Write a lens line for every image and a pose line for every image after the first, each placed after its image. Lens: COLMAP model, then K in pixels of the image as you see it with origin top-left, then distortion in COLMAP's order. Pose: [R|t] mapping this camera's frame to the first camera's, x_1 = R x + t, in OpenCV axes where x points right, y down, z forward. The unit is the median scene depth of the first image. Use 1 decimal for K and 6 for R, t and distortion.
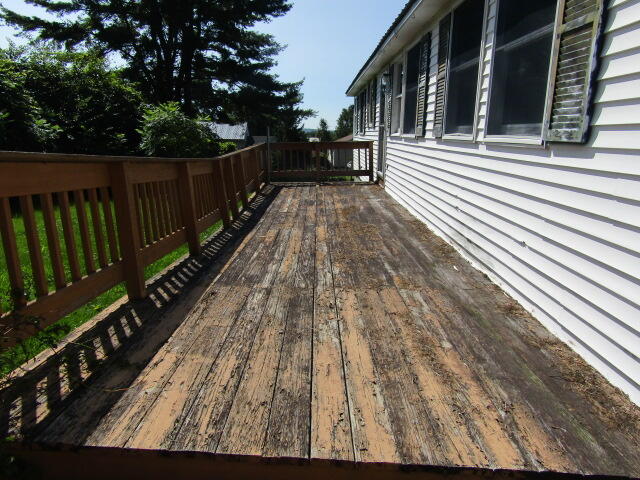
lens RADIAL K [[479.7, 0, 320.0], [0, 479.7, 240.0], [0, 0, 1]] dist [-0.002378, 0.002378]
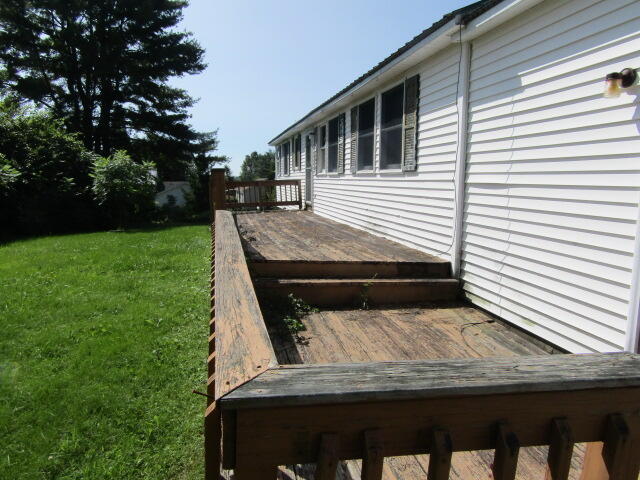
lens RADIAL K [[479.7, 0, 320.0], [0, 479.7, 240.0], [0, 0, 1]] dist [-0.002378, 0.002378]
pose [[0.979317, -0.036775, 0.198962, -0.110975], [0.054875, 0.994762, -0.086240, 0.083344], [-0.194749, 0.095374, 0.976205, -0.317841]]
